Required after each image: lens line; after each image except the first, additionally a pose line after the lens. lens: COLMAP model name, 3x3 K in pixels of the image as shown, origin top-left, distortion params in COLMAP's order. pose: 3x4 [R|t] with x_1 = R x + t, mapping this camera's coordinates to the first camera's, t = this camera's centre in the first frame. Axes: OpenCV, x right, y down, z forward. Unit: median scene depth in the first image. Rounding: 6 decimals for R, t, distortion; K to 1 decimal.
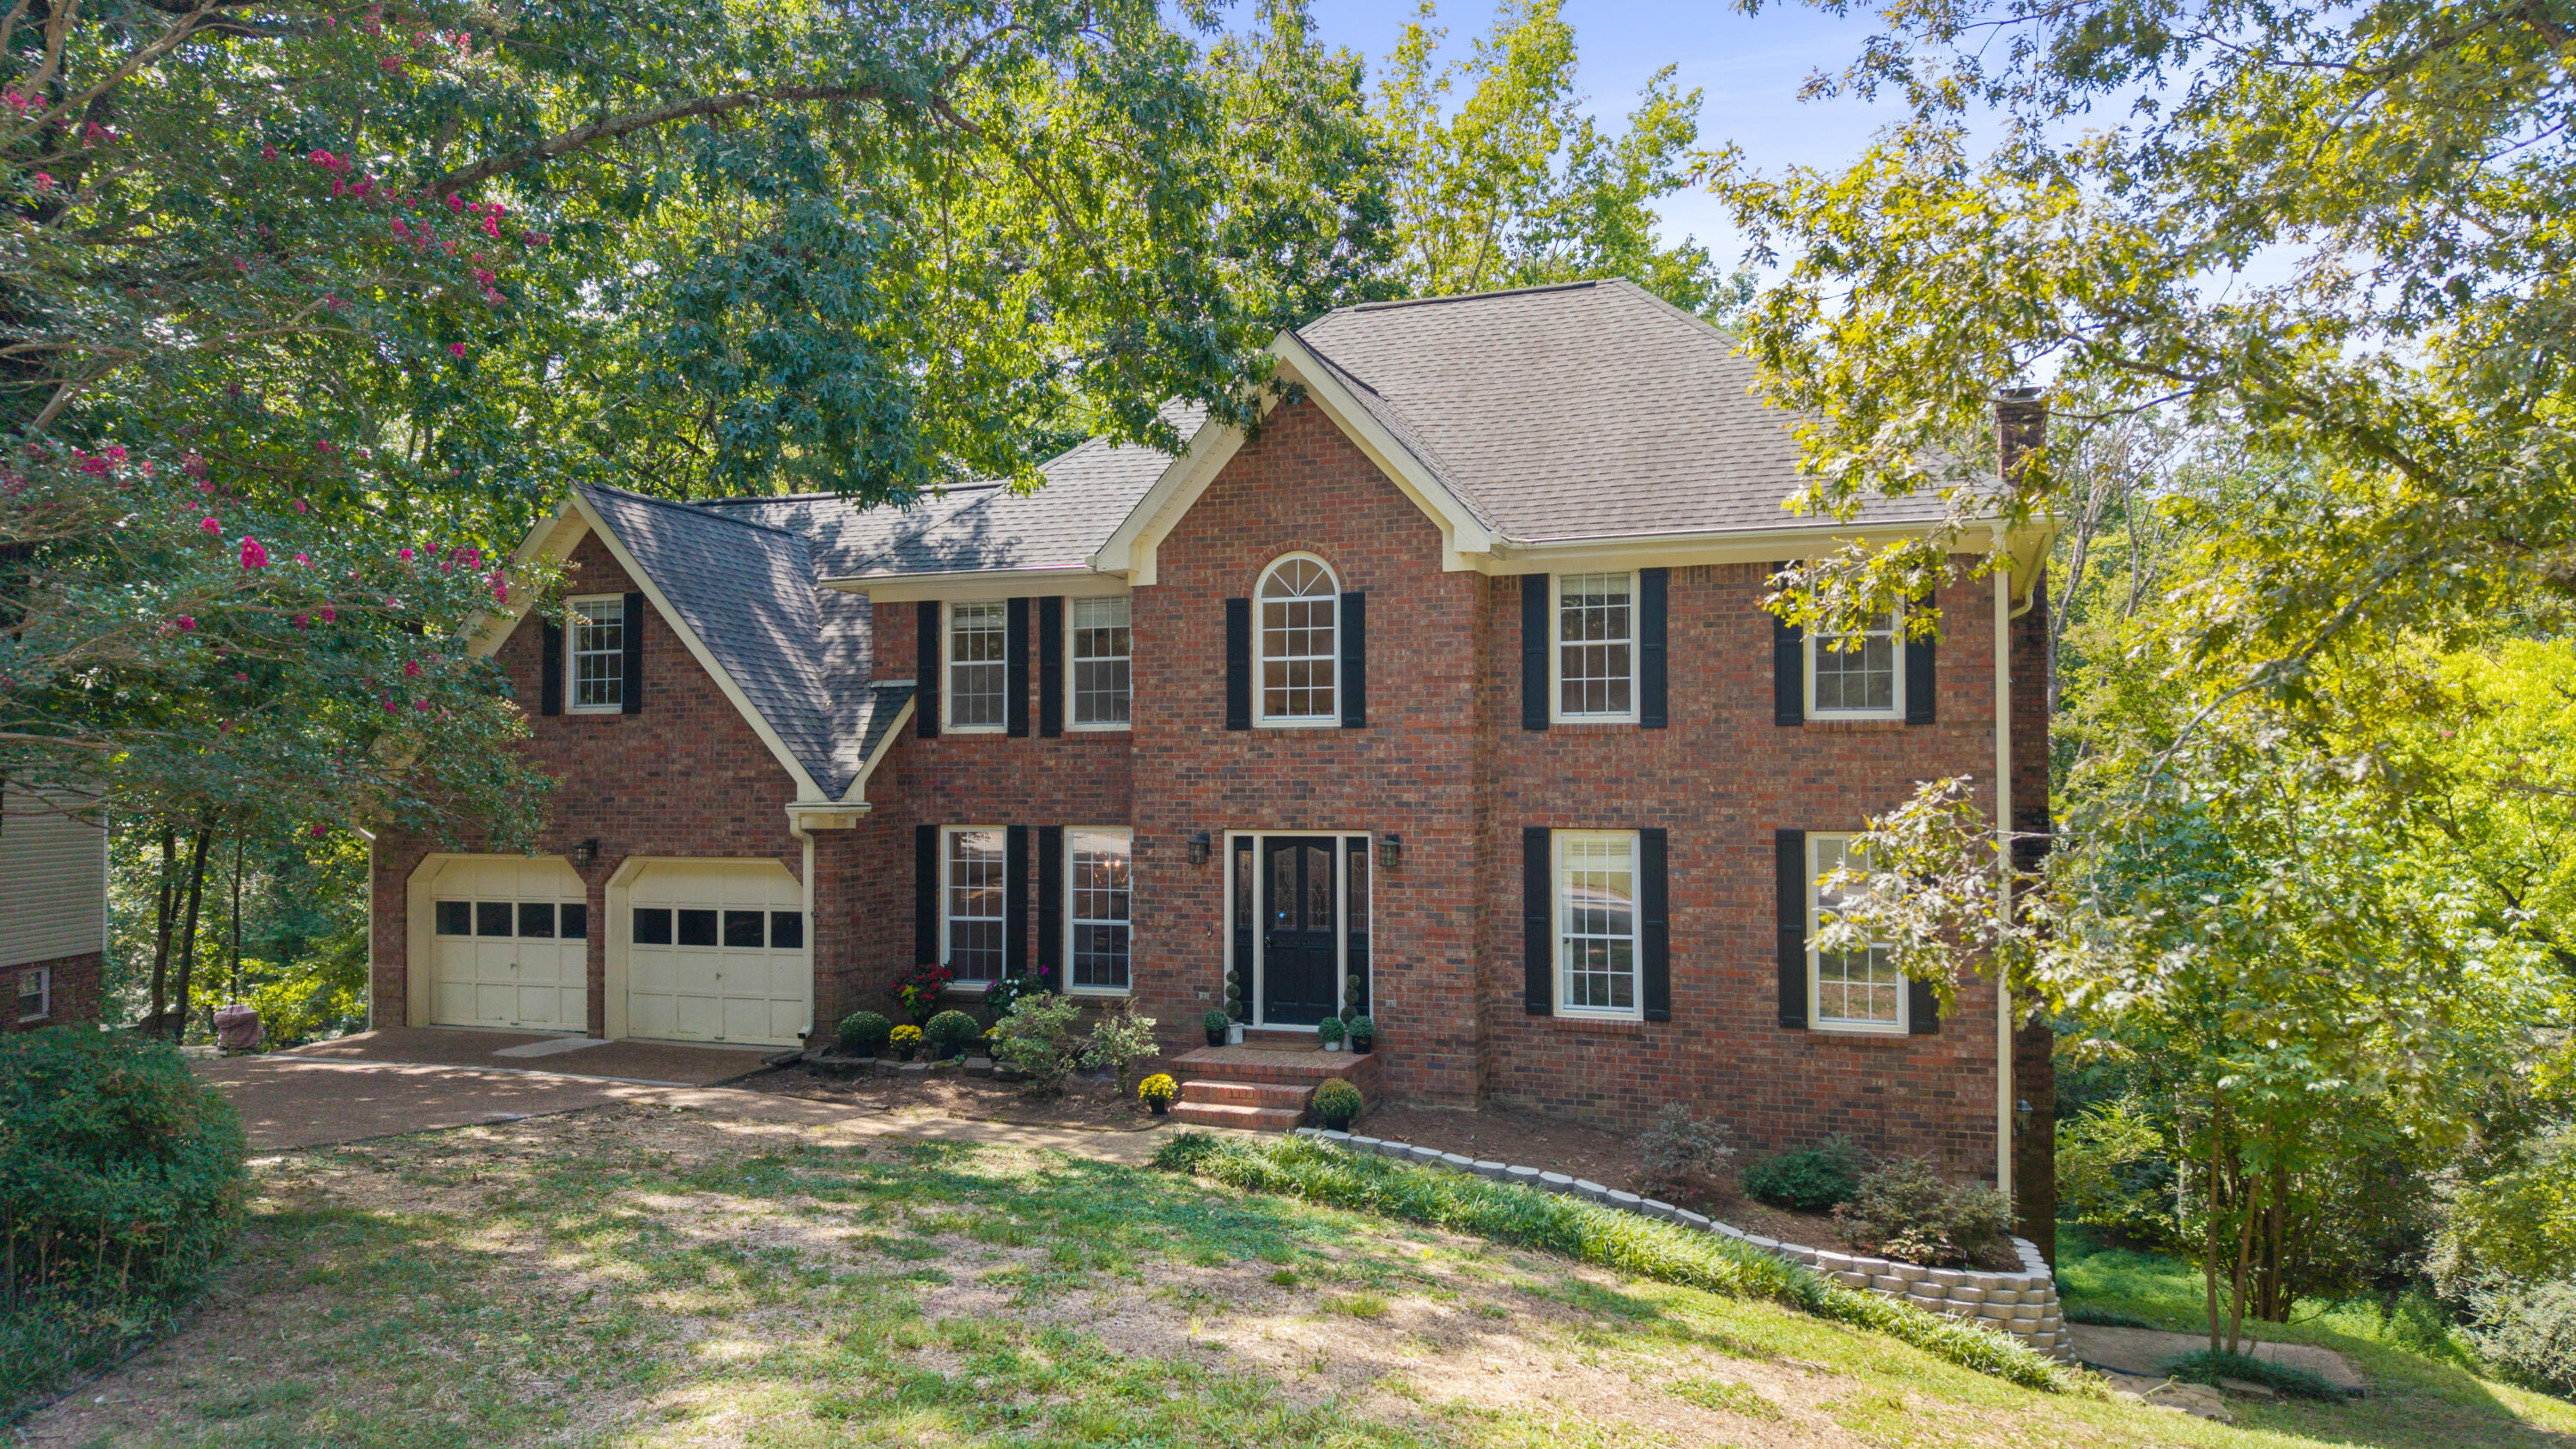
lens RADIAL K [[1783.4, 0, 1297.2], [0, 1783.4, 721.3], [0, 0, 1]] dist [0.042113, -0.057523]
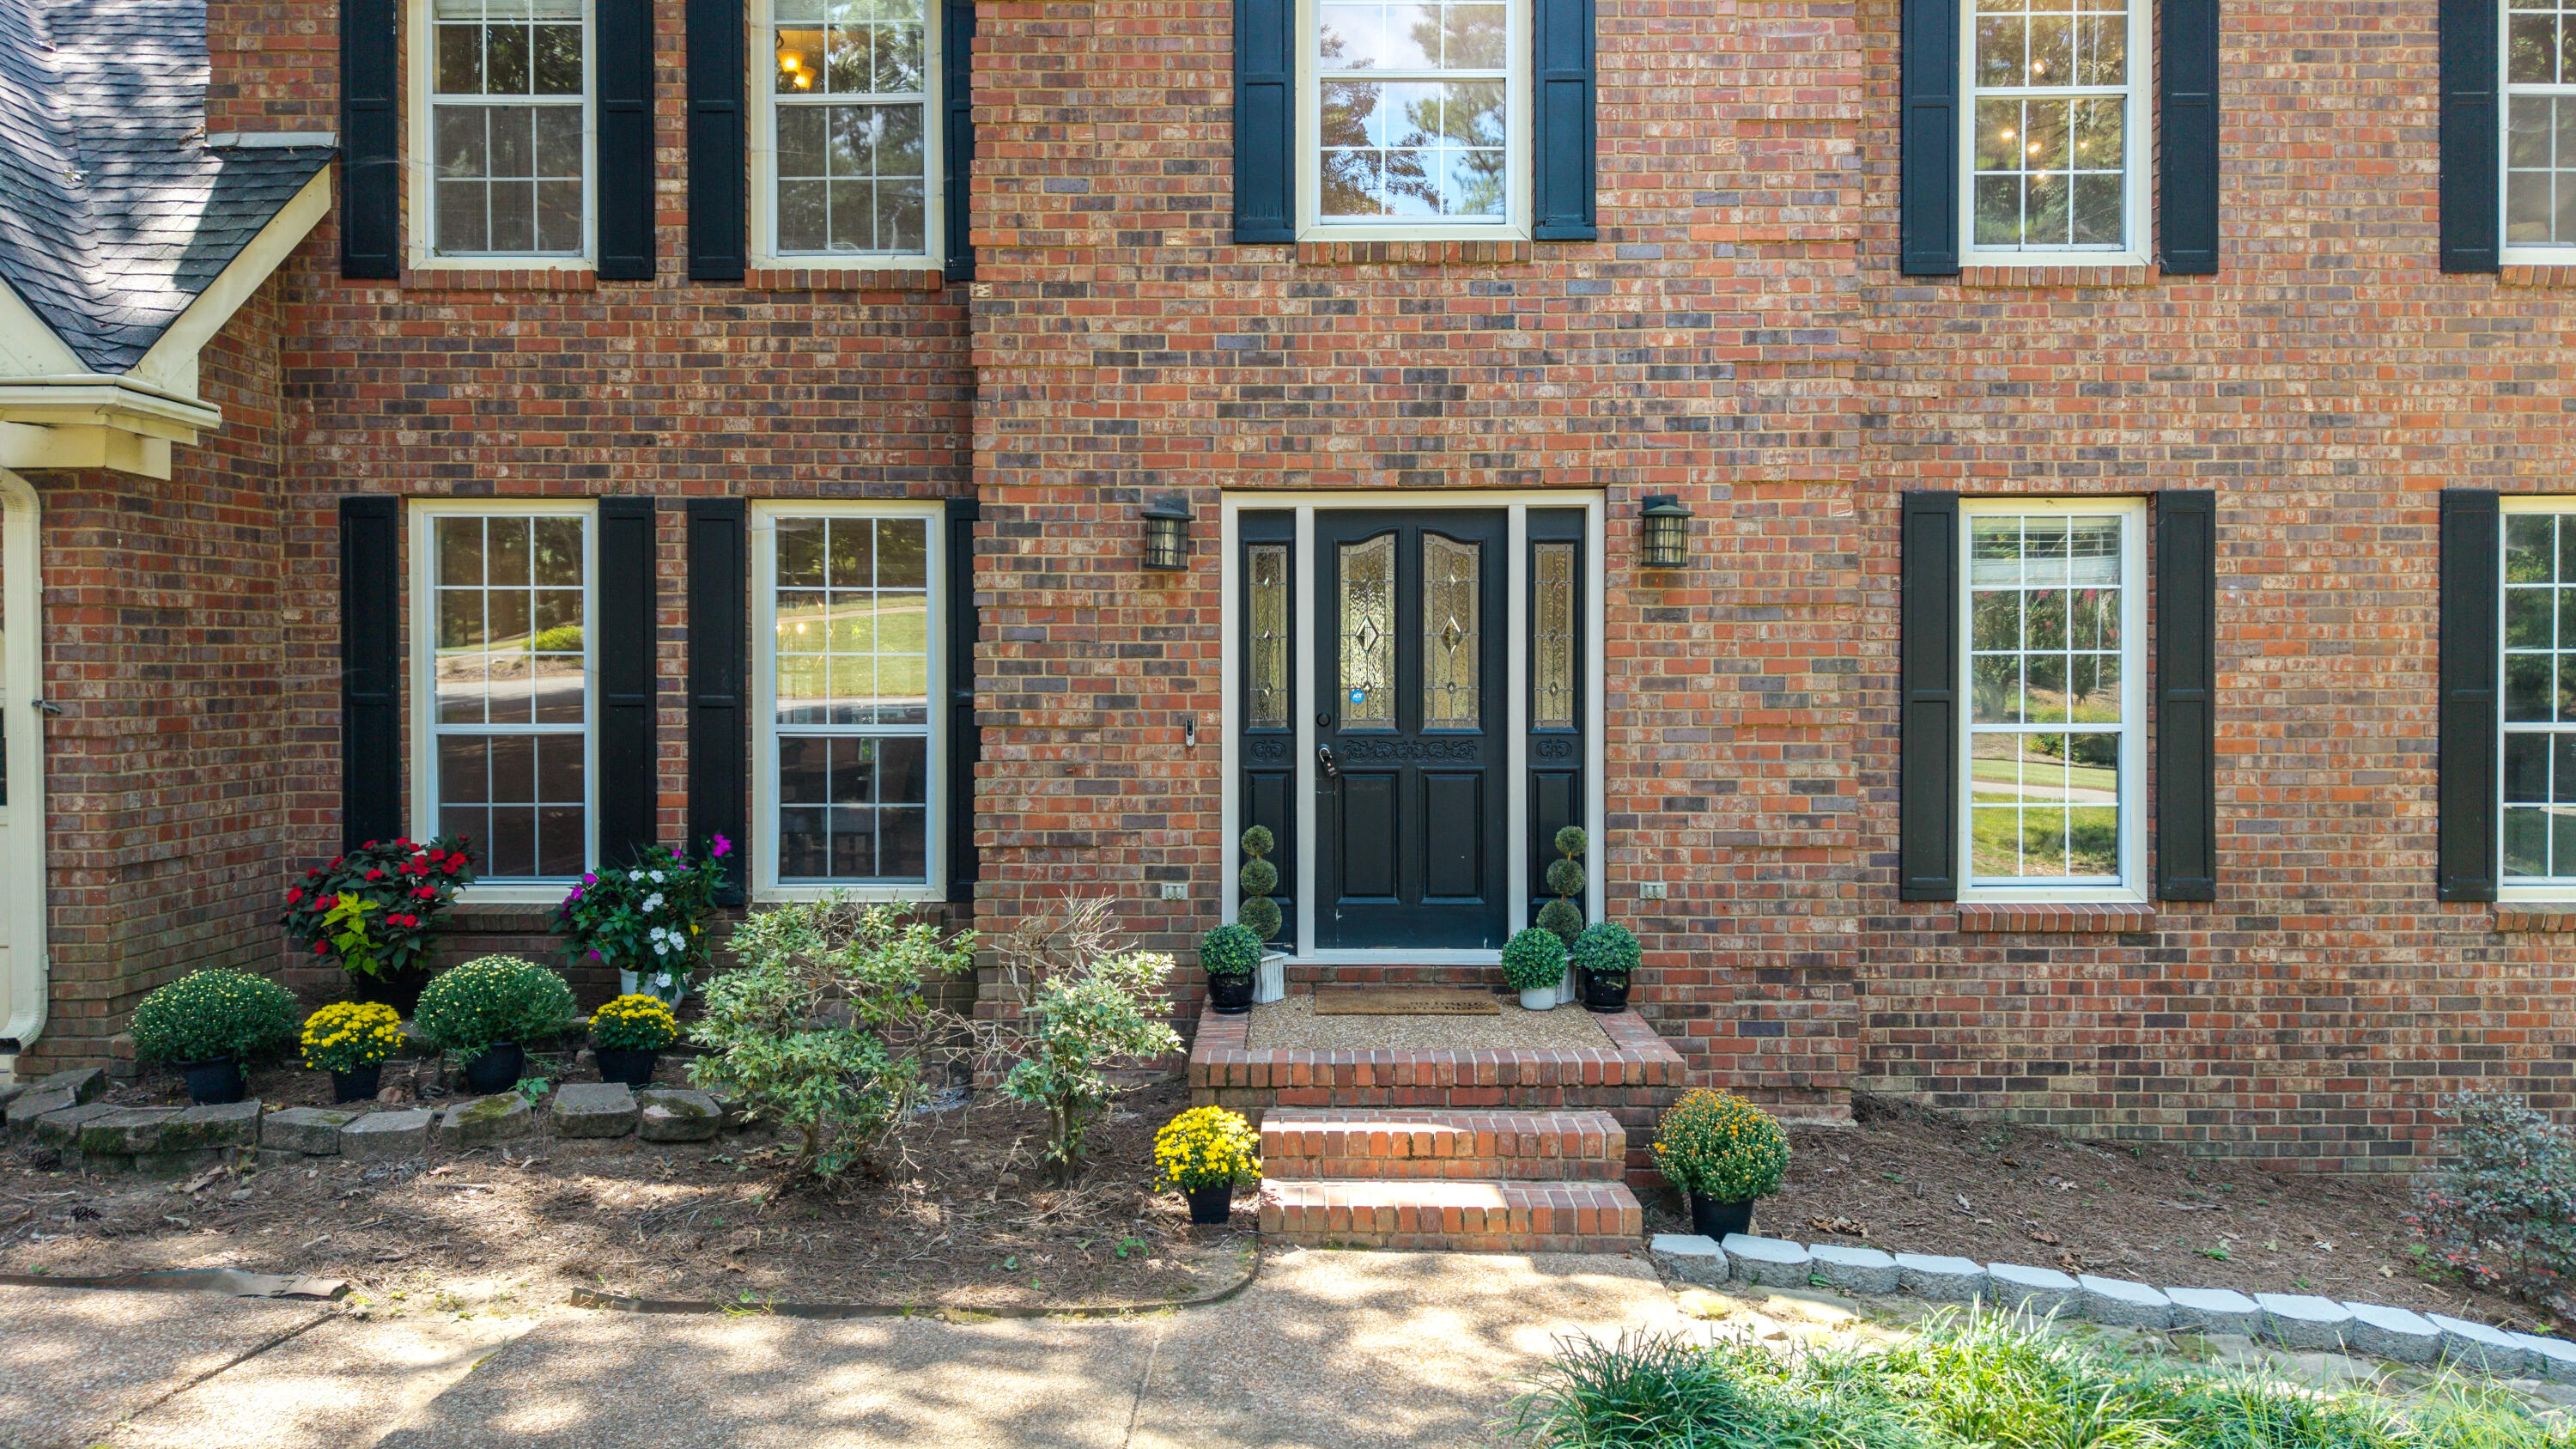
lens RADIAL K [[1783.4, 0, 1341.1], [0, 1783.4, 708.2], [0, 0, 1]] dist [0.042113, -0.057523]
pose [[0.934448, -0.003848, 0.356078, -0.165843], [-0.014432, 0.998711, 0.048668, 0.092647], [-0.355806, -0.050617, 0.933188, 0.612871]]
